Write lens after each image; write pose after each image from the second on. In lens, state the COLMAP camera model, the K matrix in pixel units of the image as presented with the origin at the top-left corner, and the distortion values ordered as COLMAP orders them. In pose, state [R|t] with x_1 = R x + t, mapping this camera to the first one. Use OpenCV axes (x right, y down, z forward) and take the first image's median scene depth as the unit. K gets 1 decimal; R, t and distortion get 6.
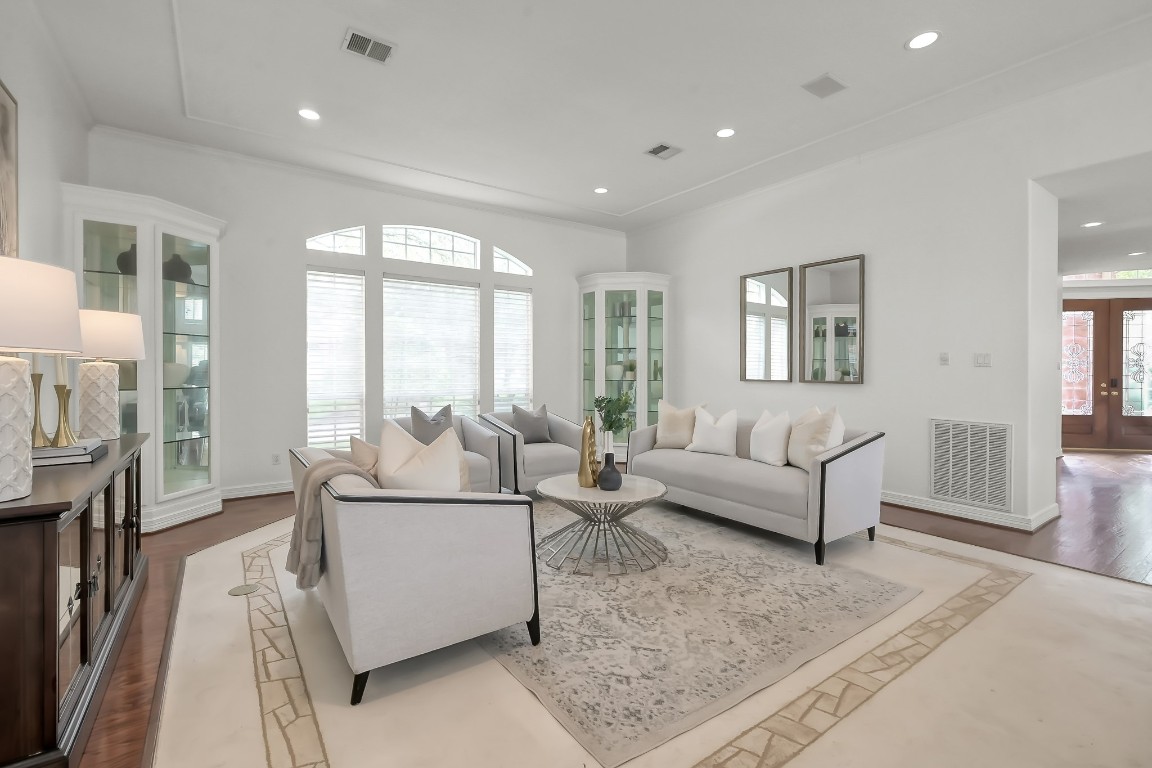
lens RADIAL K [[505.3, 0, 571.2], [0, 505.3, 377.3], [0, 0, 1]] dist [-0.002183, 0.000494]
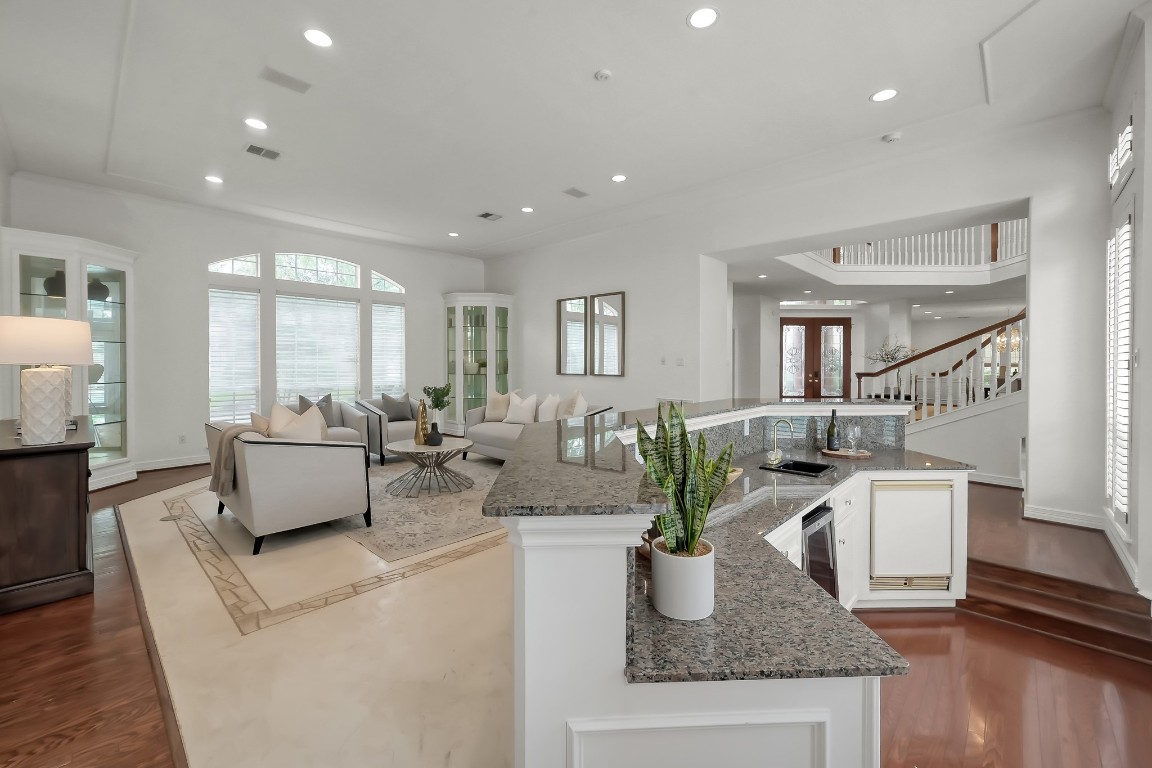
lens RADIAL K [[465.6, 0, 570.2], [0, 465.6, 368.9], [0, 0, 1]] dist [-0.002548, 0.000083]
pose [[0.979845, -0.003621, 0.199726, 0.156498], [0.003887, 0.999992, -0.000940, -0.009786], [-0.199721, 0.001697, 0.979851, -0.387735]]
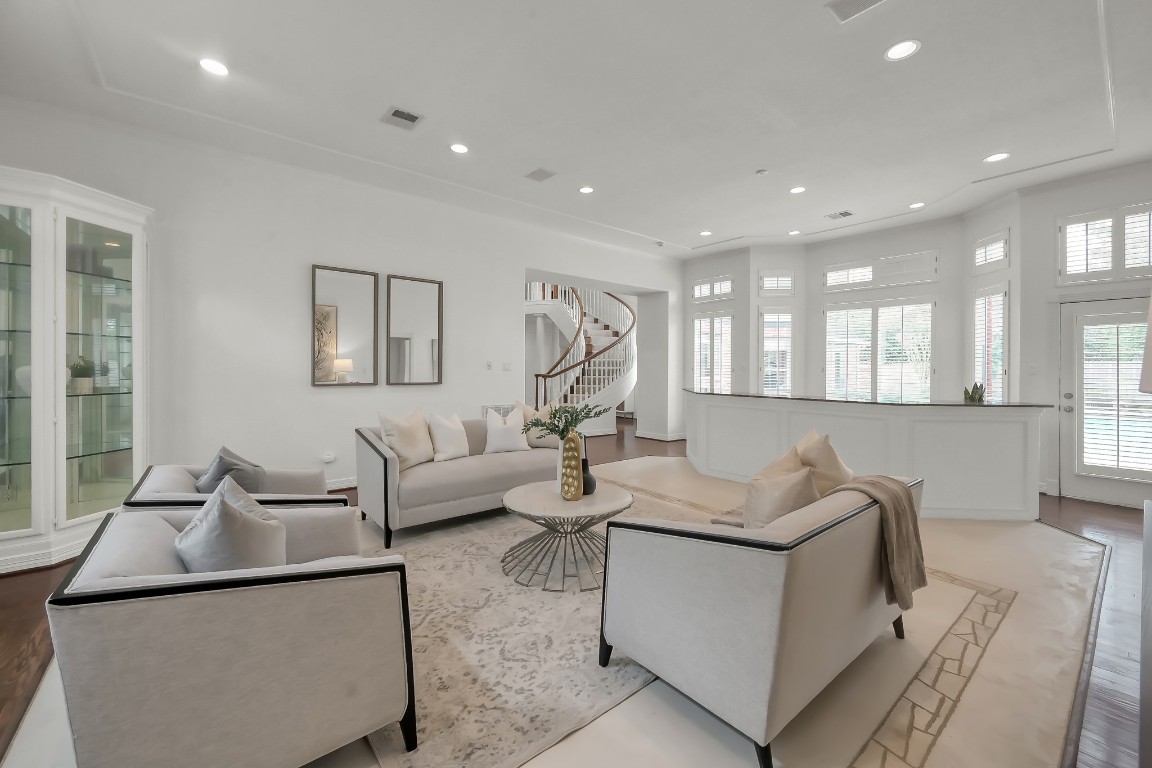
lens RADIAL K [[465.6, 0, 581.5], [0, 465.6, 364.5], [0, 0, 1]] dist [-0.002548, 0.000083]
pose [[-0.082741, 0.005573, 0.996556, -0.689842], [0.005549, 0.999971, -0.005131, -0.030871], [-0.996556, 0.005106, -0.082769, 0.844267]]
